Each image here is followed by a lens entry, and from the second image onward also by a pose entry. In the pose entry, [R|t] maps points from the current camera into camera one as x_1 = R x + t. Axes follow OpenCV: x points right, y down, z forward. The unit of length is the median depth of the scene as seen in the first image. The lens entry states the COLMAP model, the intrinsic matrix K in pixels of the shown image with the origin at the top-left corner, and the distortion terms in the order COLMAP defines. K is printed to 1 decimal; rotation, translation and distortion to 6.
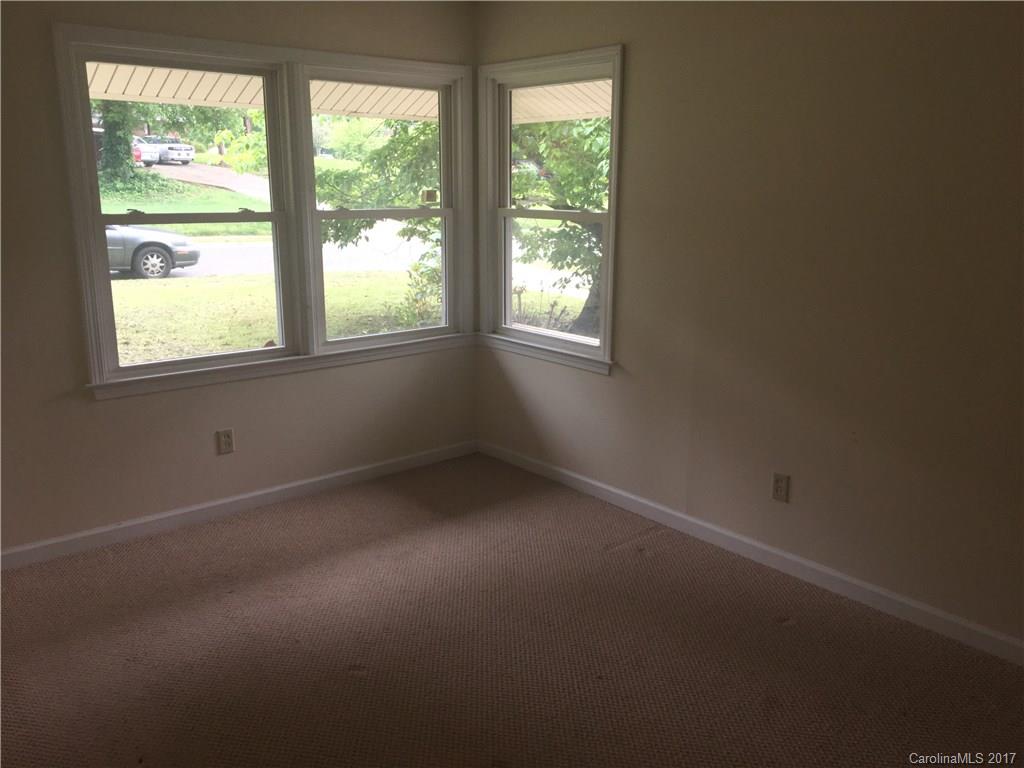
lens RADIAL K [[870.7, 0, 533.5], [0, 870.7, 390.9], [0, 0, 1]] dist [0.026964, -0.032319]
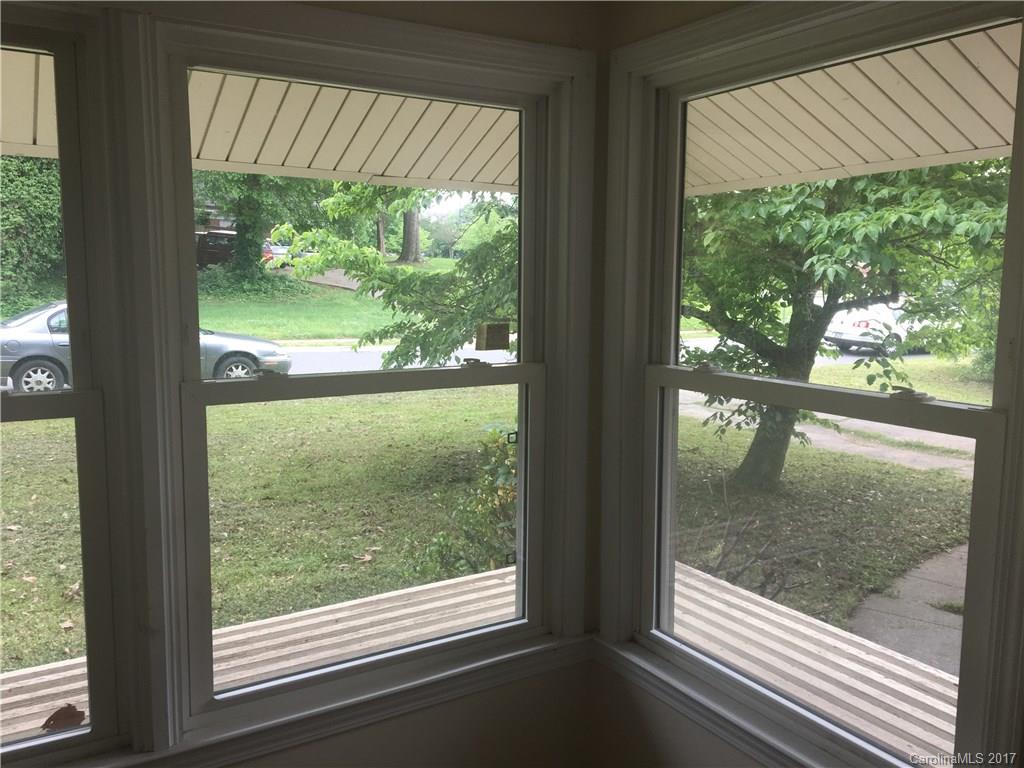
lens RADIAL K [[870.7, 0, 511.6], [0, 870.7, 384.1], [0, 0, 1]] dist [0.026964, -0.032319]
pose [[0.985487, 0.019546, -0.168624, -0.015024], [-0.039134, 0.992751, -0.113639, -0.065765], [0.165181, 0.118589, 0.979108, 0.249251]]
